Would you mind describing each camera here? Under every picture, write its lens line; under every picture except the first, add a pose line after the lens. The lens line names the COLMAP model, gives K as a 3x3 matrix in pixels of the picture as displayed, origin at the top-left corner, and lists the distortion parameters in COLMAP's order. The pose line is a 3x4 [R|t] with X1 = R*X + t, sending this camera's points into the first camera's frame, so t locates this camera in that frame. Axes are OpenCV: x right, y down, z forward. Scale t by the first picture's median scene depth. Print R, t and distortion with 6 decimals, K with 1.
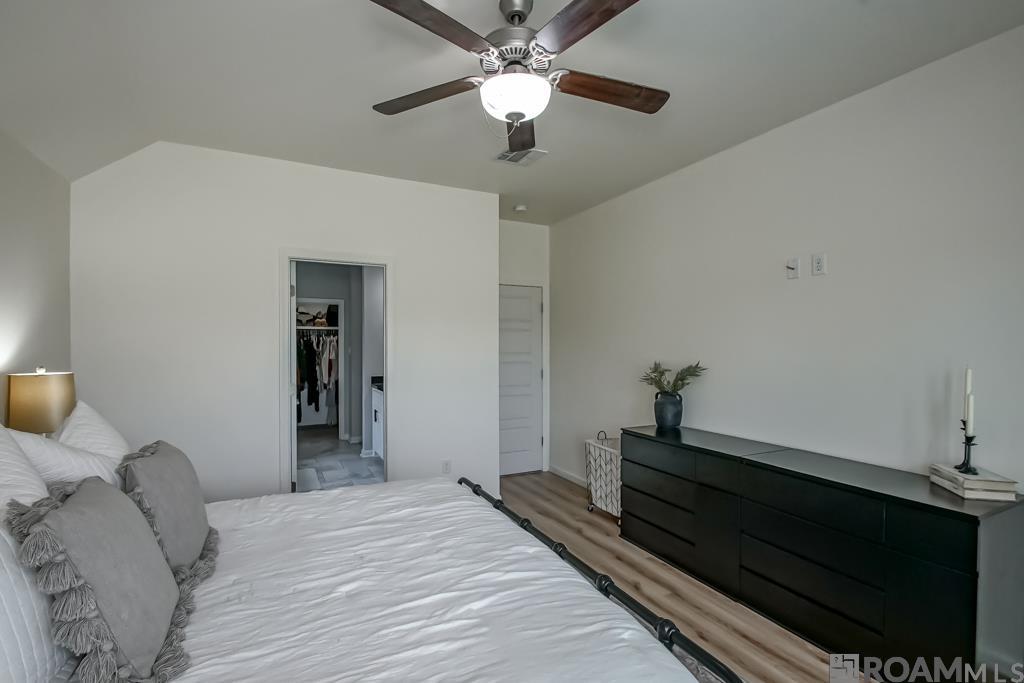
lens RADIAL K [[470.2, 0, 504.2], [0, 470.2, 344.3], [0, 0, 1]] dist [-0.005951, -0.003381]
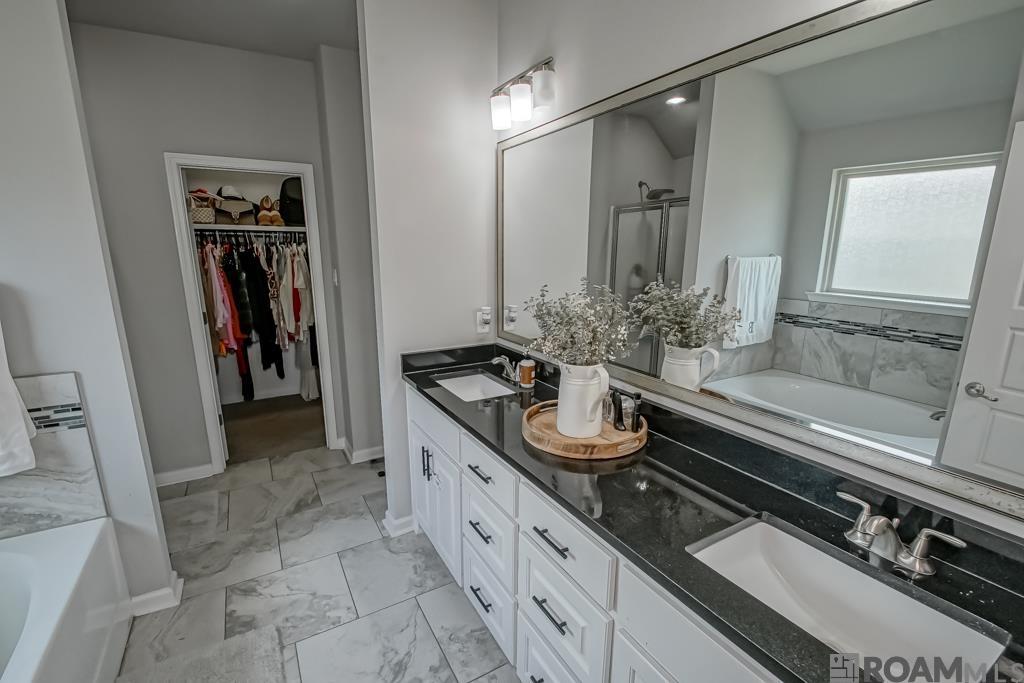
lens RADIAL K [[470.2, 0, 524.1], [0, 470.2, 358.4], [0, 0, 1]] dist [-0.005951, -0.003381]
pose [[0.996478, -0.010156, 0.083243, -0.153431], [-0.009069, 0.973766, 0.227371, -0.015124], [-0.083369, -0.227325, 0.970244, 0.433603]]
